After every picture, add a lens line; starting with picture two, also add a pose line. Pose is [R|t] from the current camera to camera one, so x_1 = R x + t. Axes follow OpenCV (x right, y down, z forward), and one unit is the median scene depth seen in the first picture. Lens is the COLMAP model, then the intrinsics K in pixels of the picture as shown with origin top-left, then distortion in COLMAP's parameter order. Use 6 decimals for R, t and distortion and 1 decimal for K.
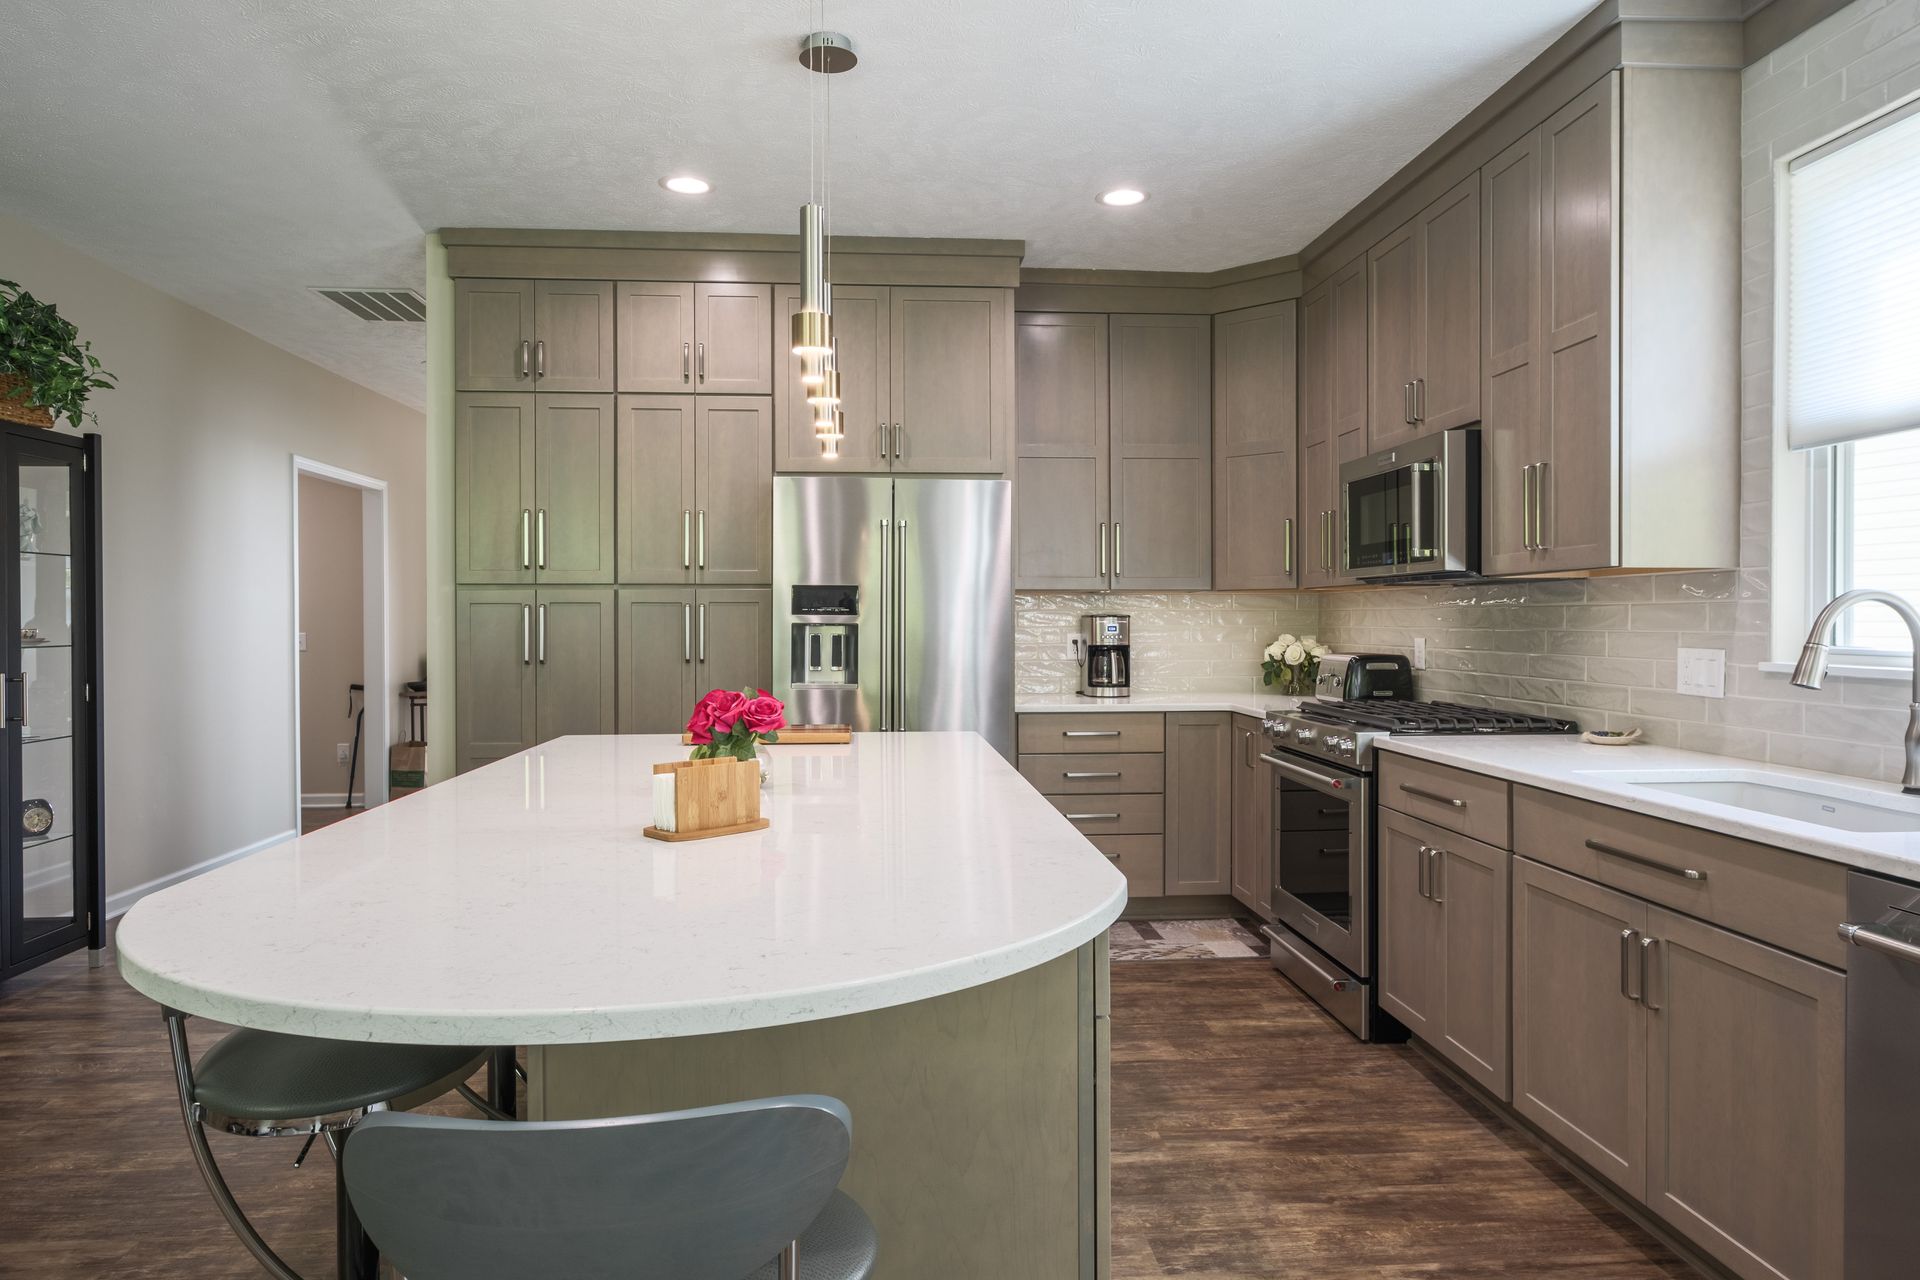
lens RADIAL K [[1159.9, 0, 959.9], [0, 1159.9, 624.7], [0, 0, 1]] dist [0.000466, -0.000589]
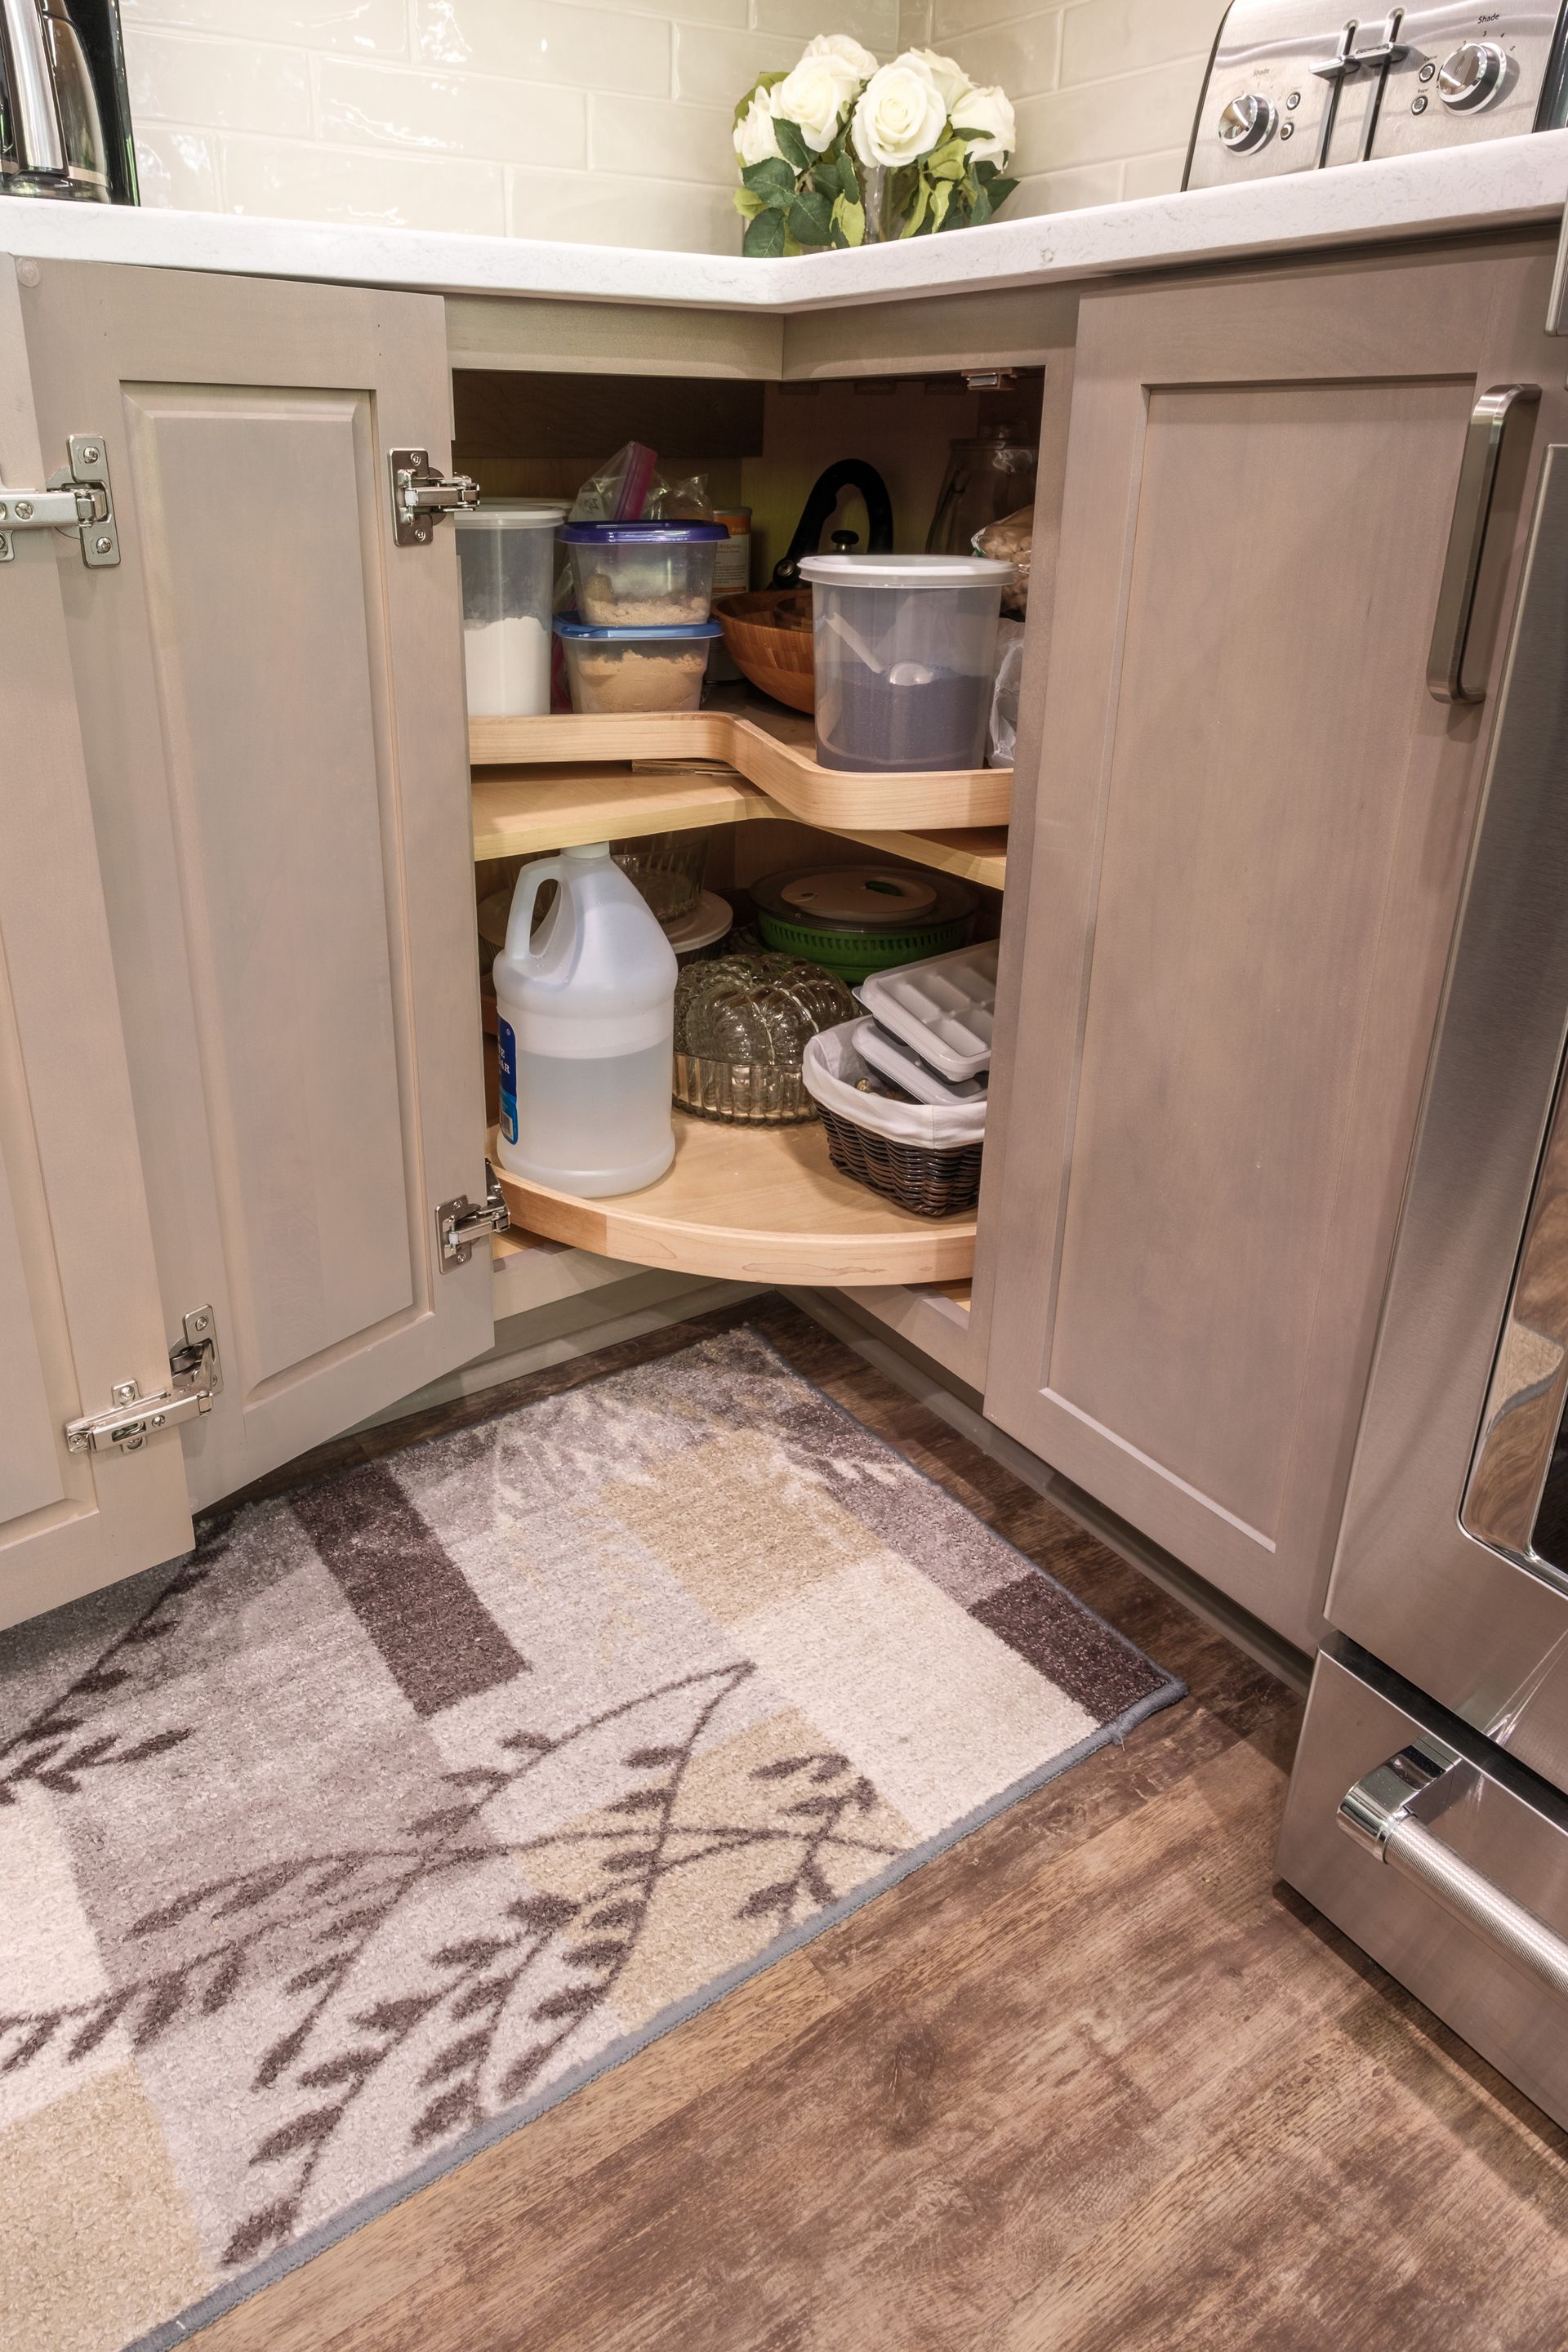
lens RADIAL K [[1502.6, 0, 637.3], [0, 1502.6, 996.9], [0, 0, 1]] dist [-0.003920, -0.001451]
pose [[0.899137, -0.155019, 0.409294, 0.133838], [0.006860, 0.940049, 0.340970, 0.115827], [-0.437614, -0.303771, 0.846296, 0.970846]]
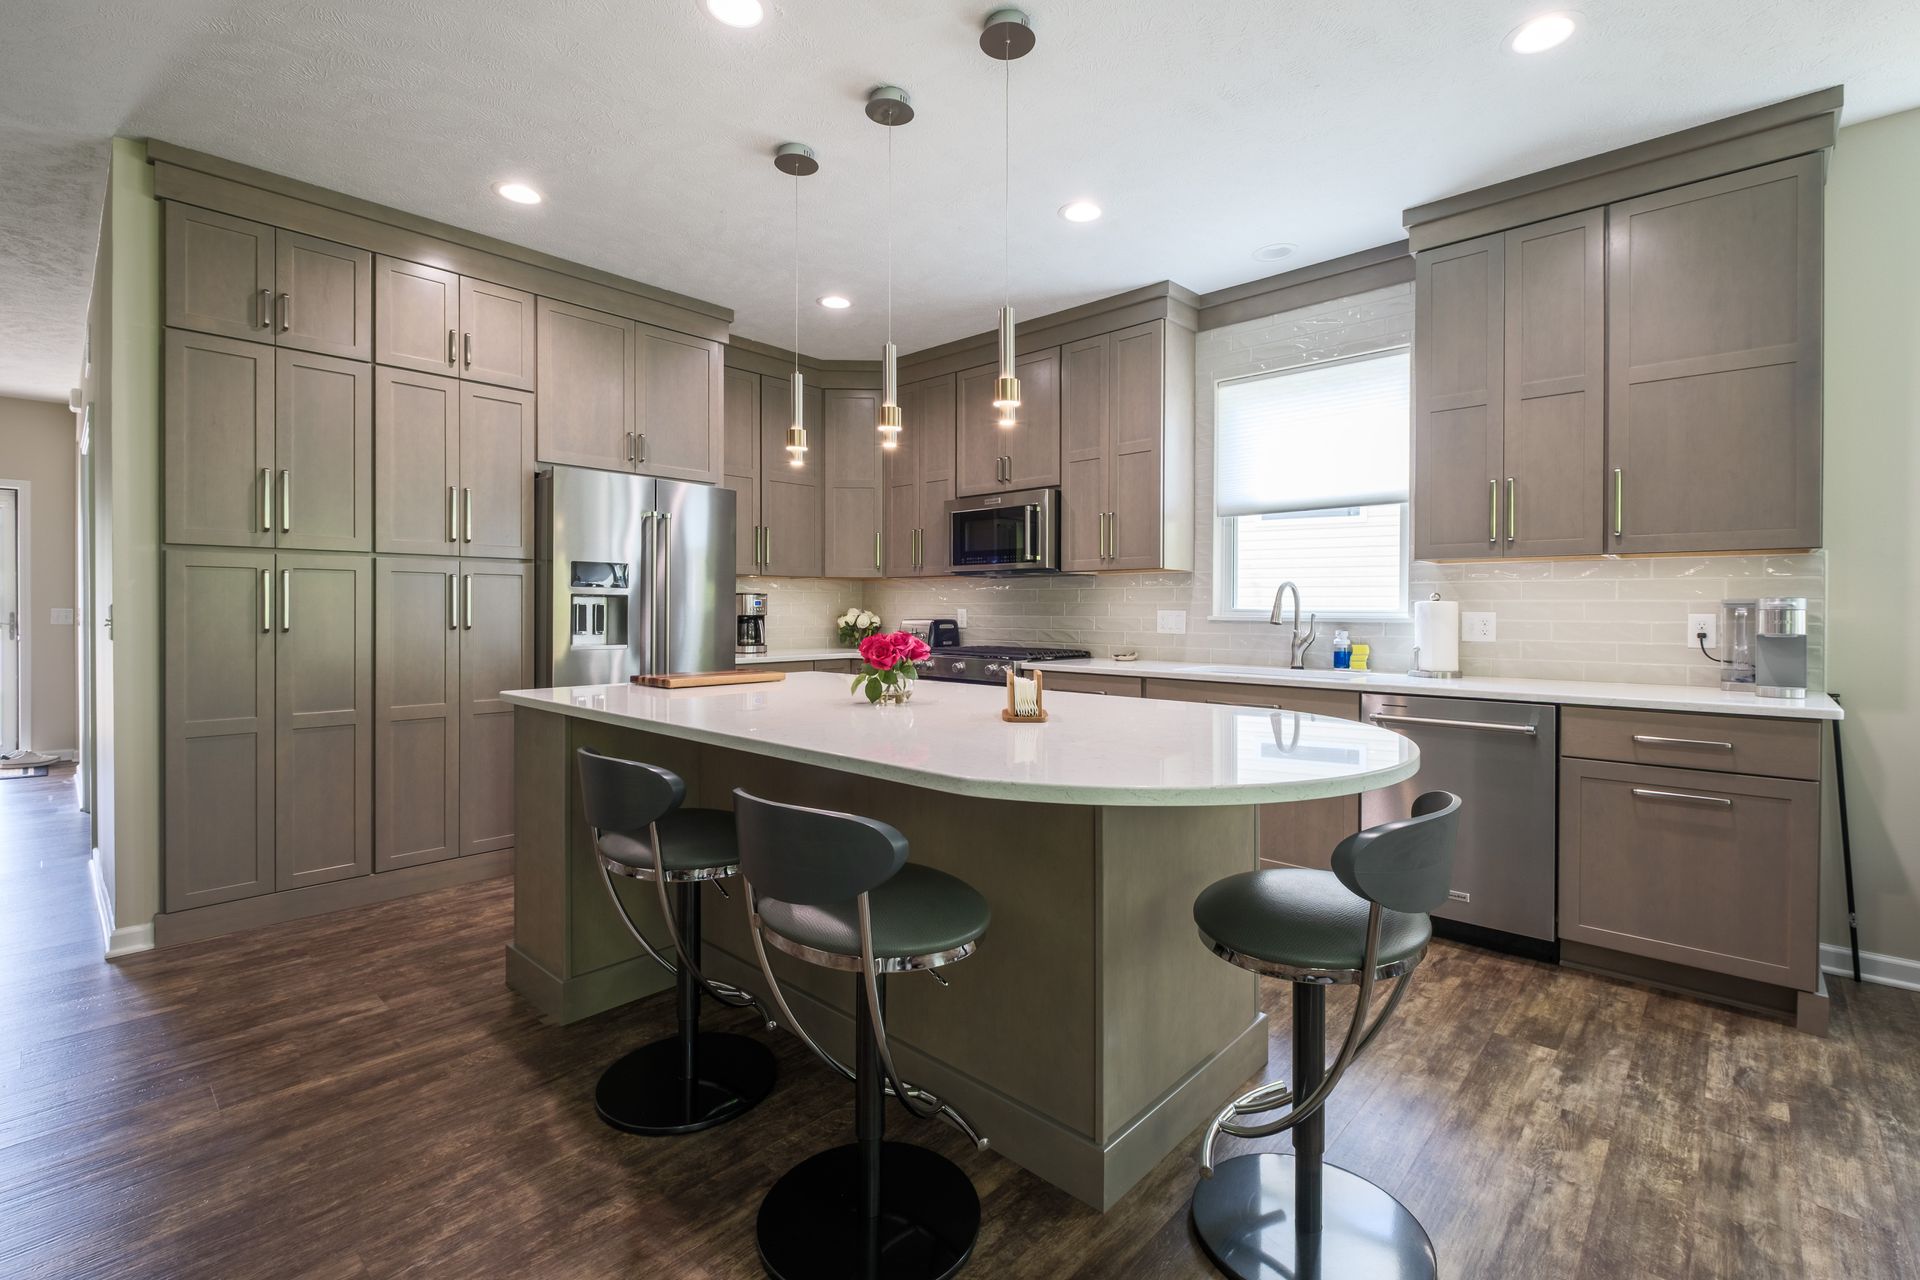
lens RADIAL K [[853.9, 0, 971.6], [0, 853.9, 612.1], [0, 0, 1]] dist [-0.000186, -0.001074]
pose [[0.728506, 0.002105, 0.685036, -0.498177], [-0.003732, 0.999993, 0.000896, 0.016705], [-0.685029, -0.003210, 0.728509, 0.114702]]
